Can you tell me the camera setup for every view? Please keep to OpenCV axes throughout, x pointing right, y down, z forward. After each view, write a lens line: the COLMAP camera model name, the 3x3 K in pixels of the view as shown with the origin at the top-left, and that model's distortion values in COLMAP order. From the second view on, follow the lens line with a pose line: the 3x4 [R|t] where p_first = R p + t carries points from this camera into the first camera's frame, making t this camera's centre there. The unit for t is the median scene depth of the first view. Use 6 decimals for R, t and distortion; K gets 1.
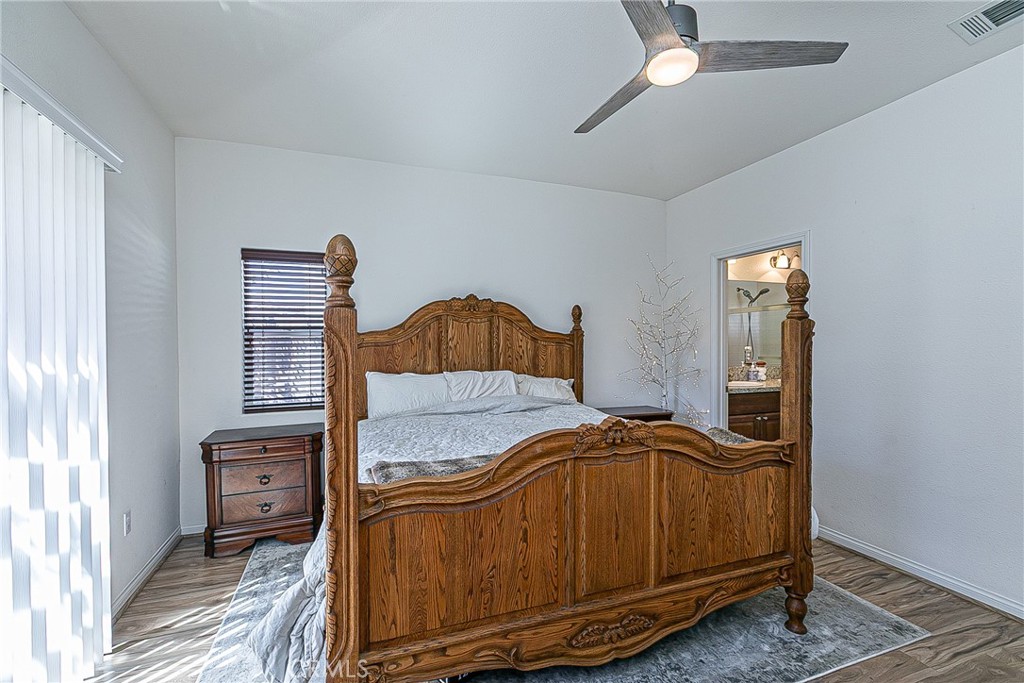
lens RADIAL K [[449.5, 0, 510.2], [0, 449.5, 348.7], [0, 0, 1]] dist [0.007675, 0.000891]
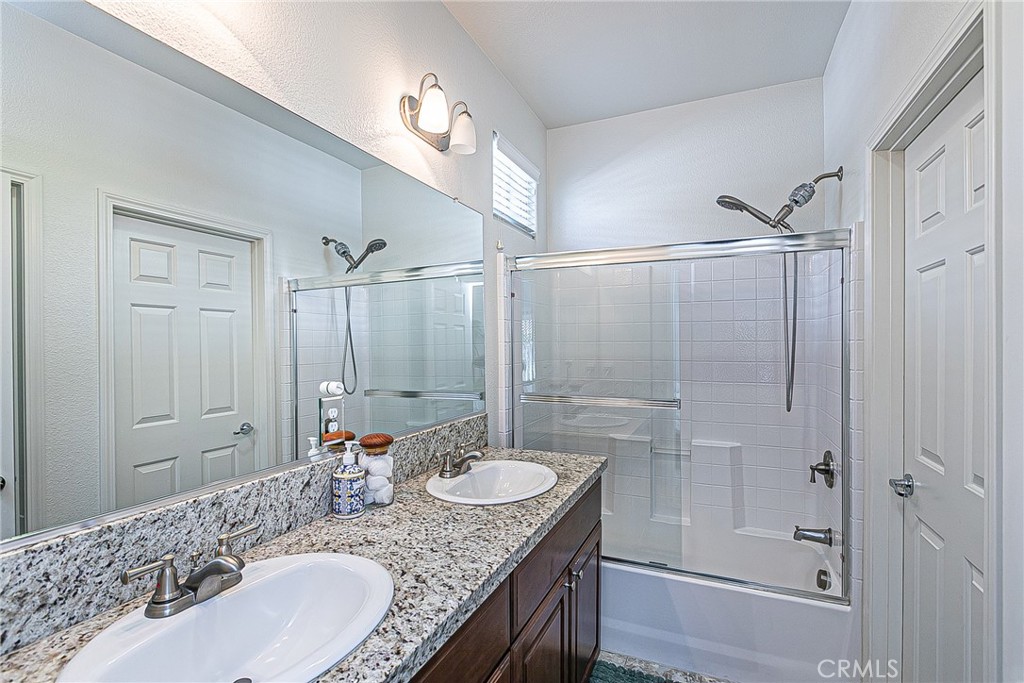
lens RADIAL K [[476.4, 0, 513.4], [0, 476.4, 347.5], [0, 0, 1]] dist [-0.003628, -0.000237]
pose [[0.692372, 0.002238, 0.721537, 0.575346], [0.010068, 0.999868, -0.012763, -0.027399], [-0.721470, 0.016101, 0.692258, 1.048949]]
